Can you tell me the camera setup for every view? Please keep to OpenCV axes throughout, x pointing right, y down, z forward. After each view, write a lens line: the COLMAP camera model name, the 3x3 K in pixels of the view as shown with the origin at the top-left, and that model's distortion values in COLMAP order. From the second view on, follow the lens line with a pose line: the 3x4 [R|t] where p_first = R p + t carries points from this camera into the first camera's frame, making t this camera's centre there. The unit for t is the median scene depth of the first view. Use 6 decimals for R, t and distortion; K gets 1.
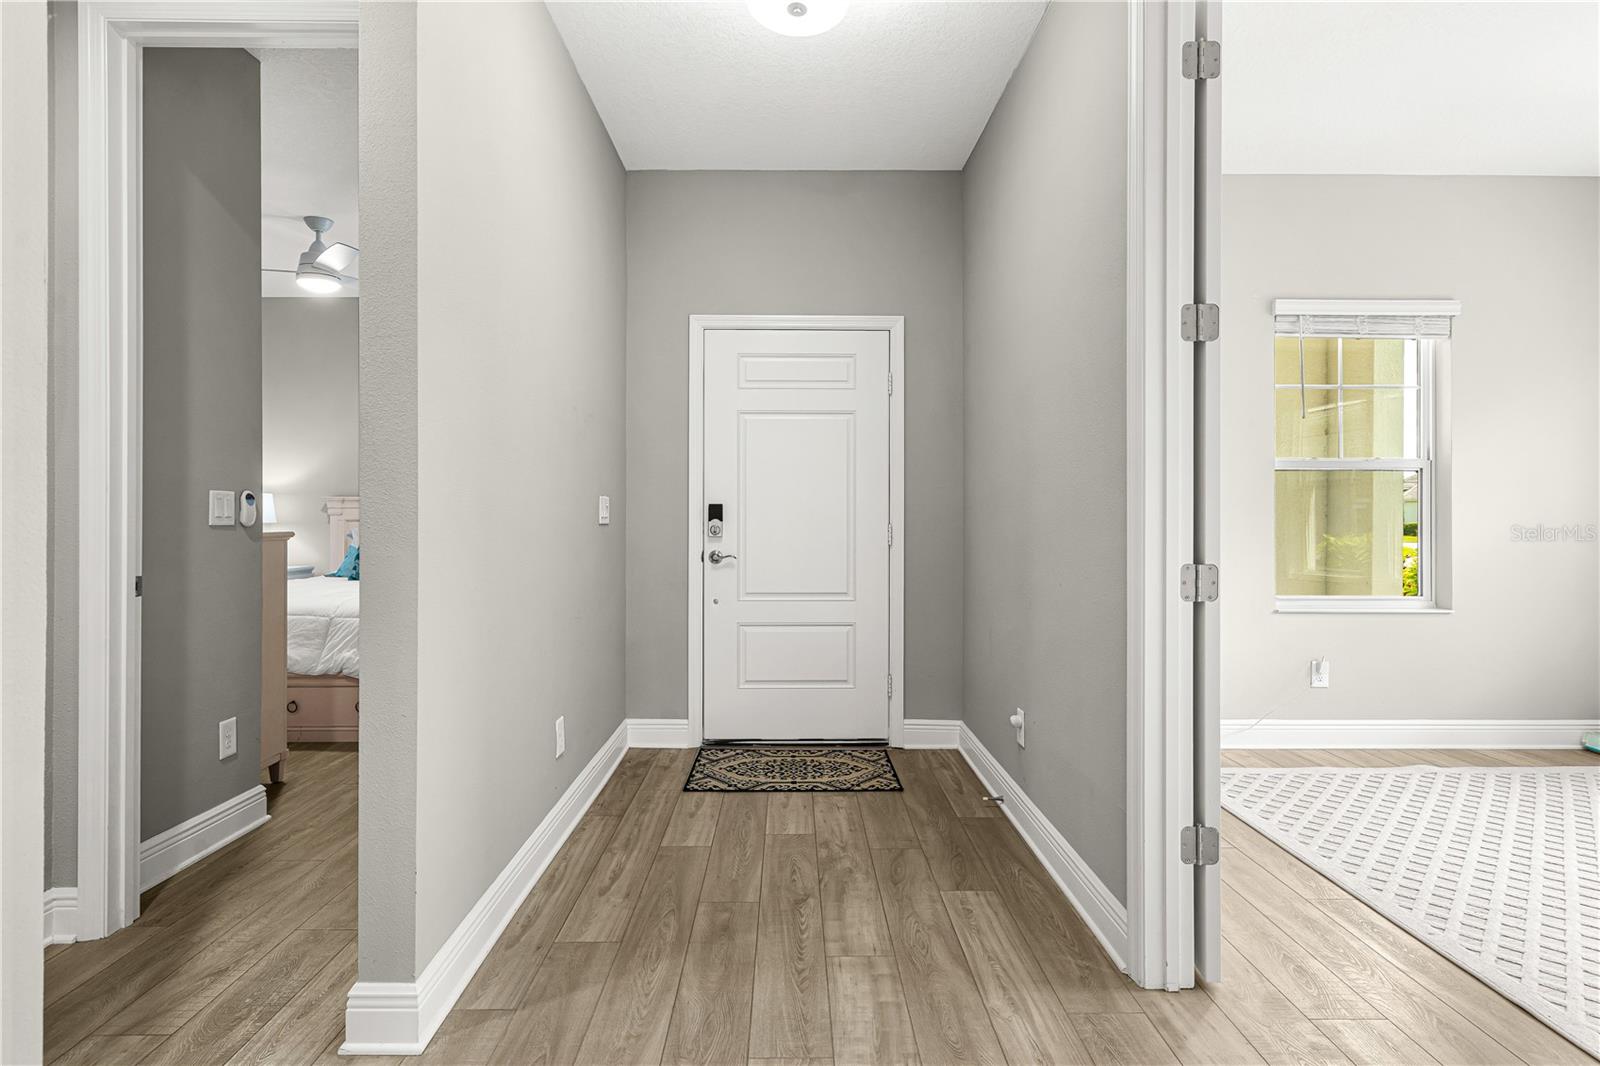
lens RADIAL K [[825.8, 0, 788.7], [0, 825.8, 525.9], [0, 0, 1]] dist [0.002672, 0.000995]
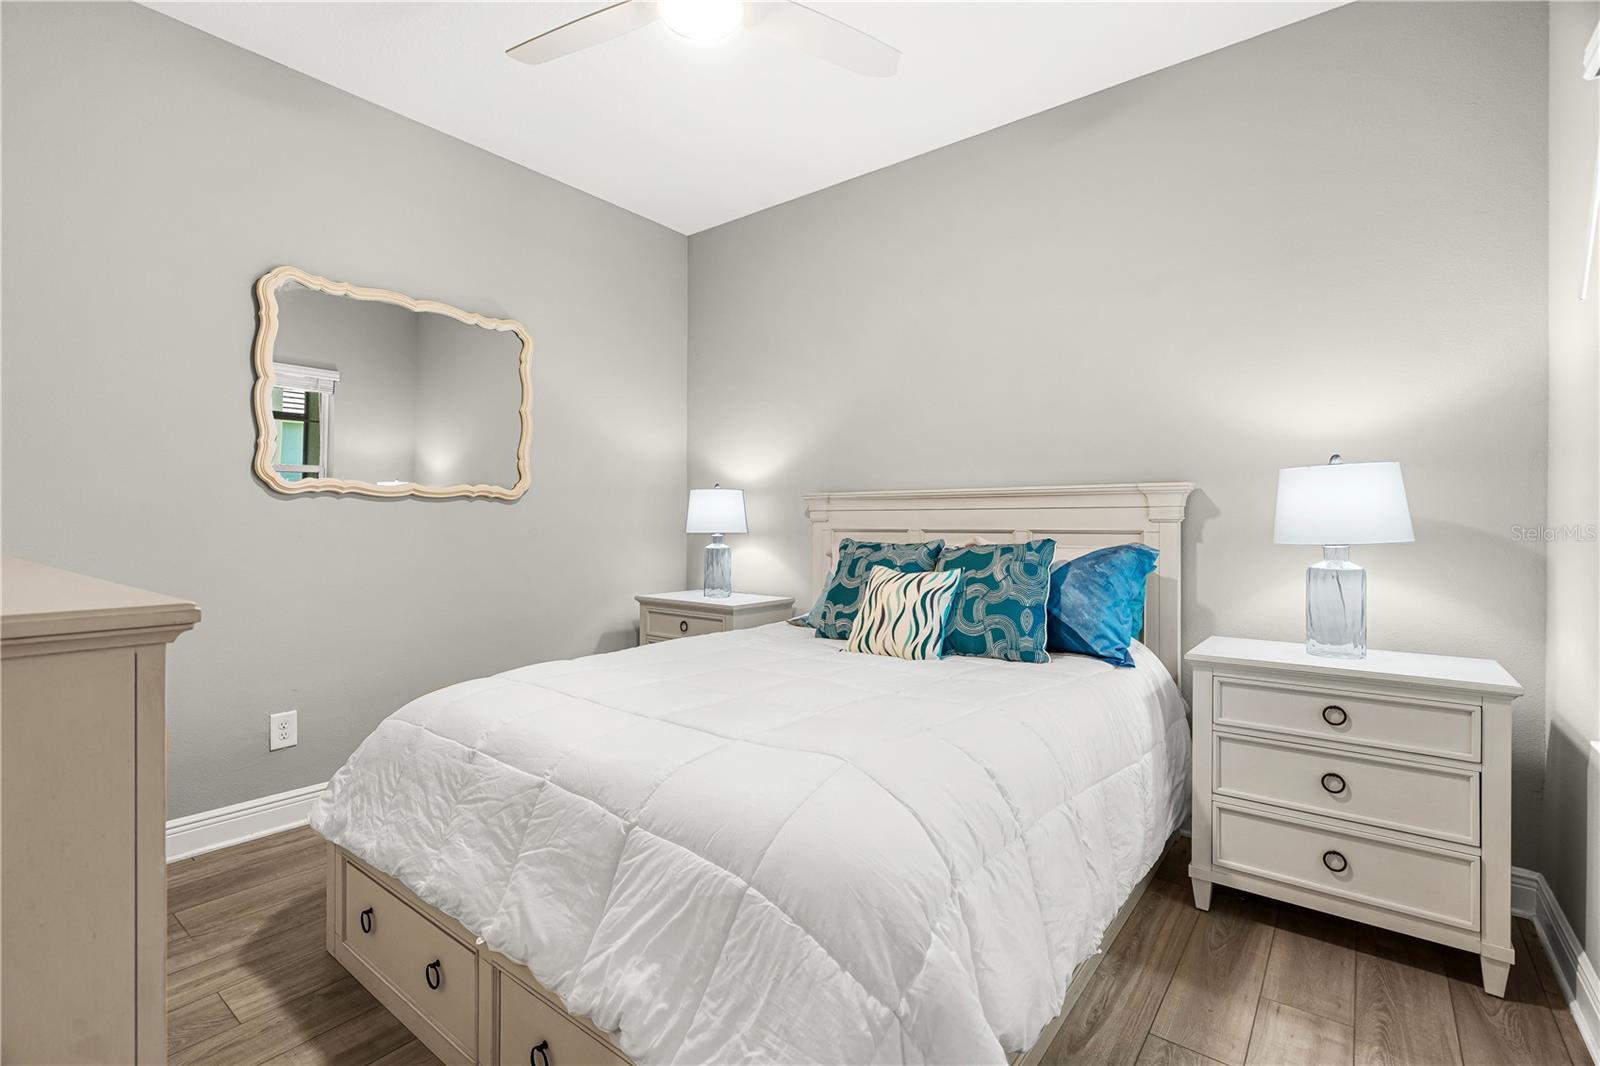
lens RADIAL K [[729.7, 0, 792.6], [0, 729.7, 528.3], [0, 0, 1]] dist [0.001699, 0.000690]
pose [[0.782336, -0.005028, -0.622837, -0.211408], [0.003285, 0.999987, -0.003947, -0.005777], [0.622848, 0.001042, 0.782342, 0.544075]]
